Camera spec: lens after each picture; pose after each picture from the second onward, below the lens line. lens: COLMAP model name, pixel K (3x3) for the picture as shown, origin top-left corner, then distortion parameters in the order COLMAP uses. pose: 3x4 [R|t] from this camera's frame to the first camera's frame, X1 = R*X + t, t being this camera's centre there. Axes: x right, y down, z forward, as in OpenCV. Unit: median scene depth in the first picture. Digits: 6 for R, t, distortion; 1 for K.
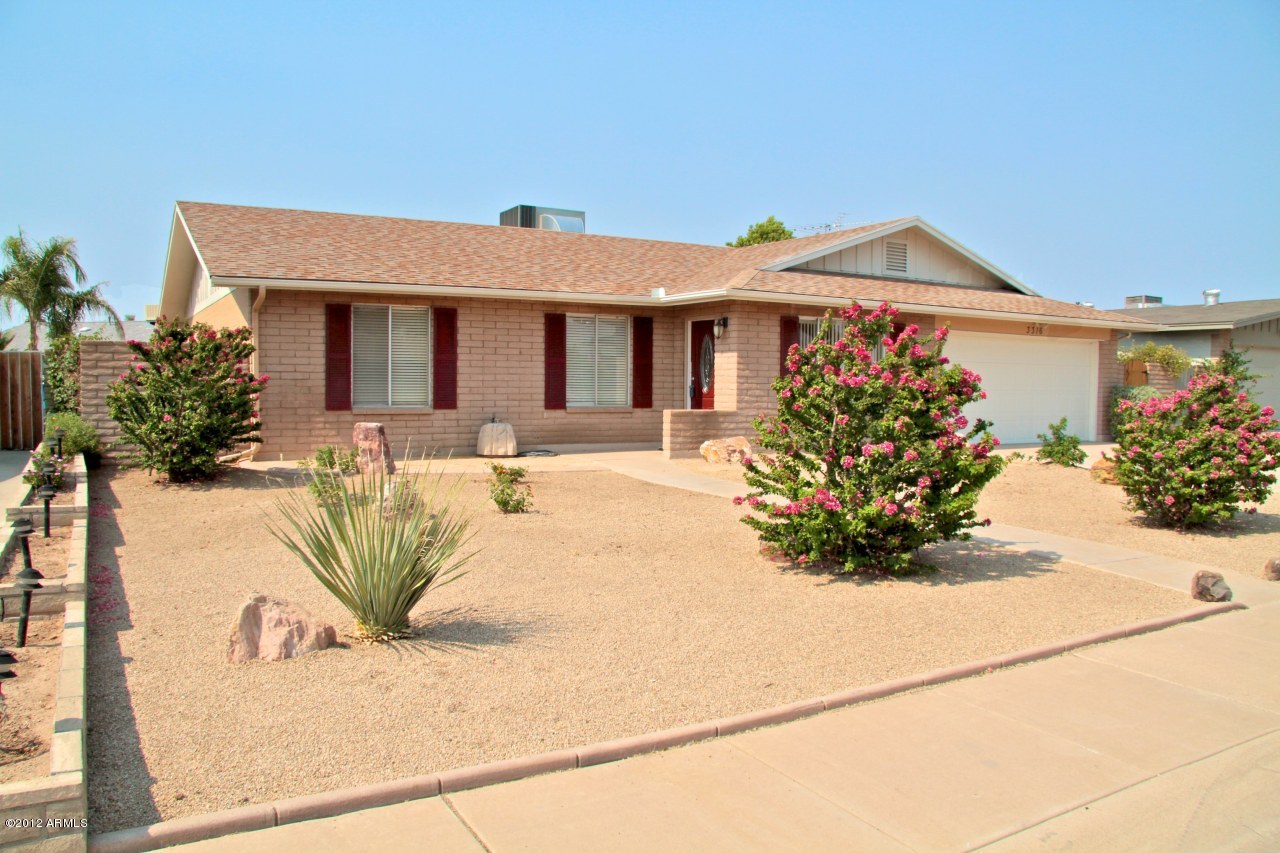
lens RADIAL K [[998.3, 0, 629.9], [0, 998.3, 440.4], [0, 0, 1]] dist [-0.182396, 0.158840]
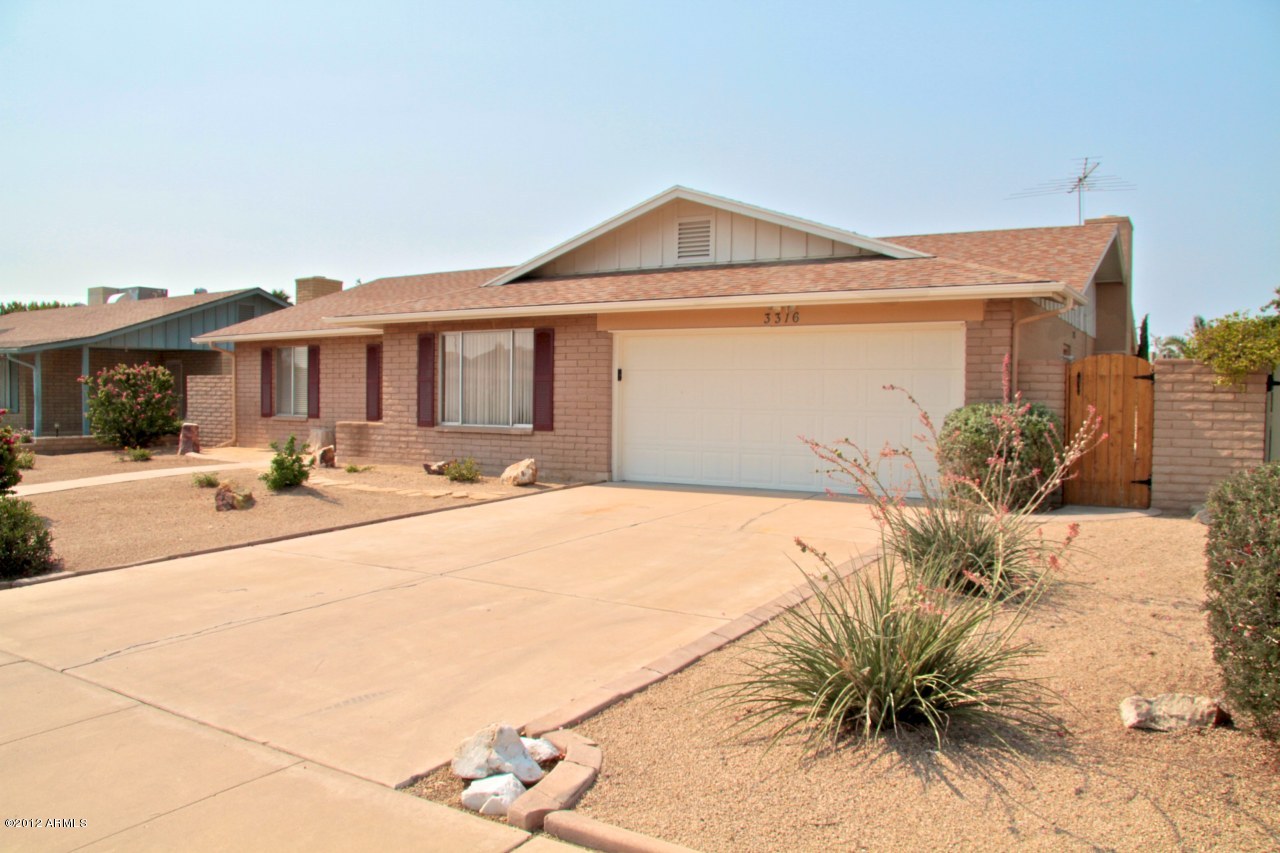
lens RADIAL K [[998.3, 0, 629.9], [0, 998.3, 440.4], [0, 0, 1]] dist [-0.182396, 0.158840]
pose [[0.441518, 0.035326, -0.896557, 1.198028], [-0.056944, 0.998313, 0.011292, -0.039479], [0.895443, 0.046068, 0.442785, 0.753689]]
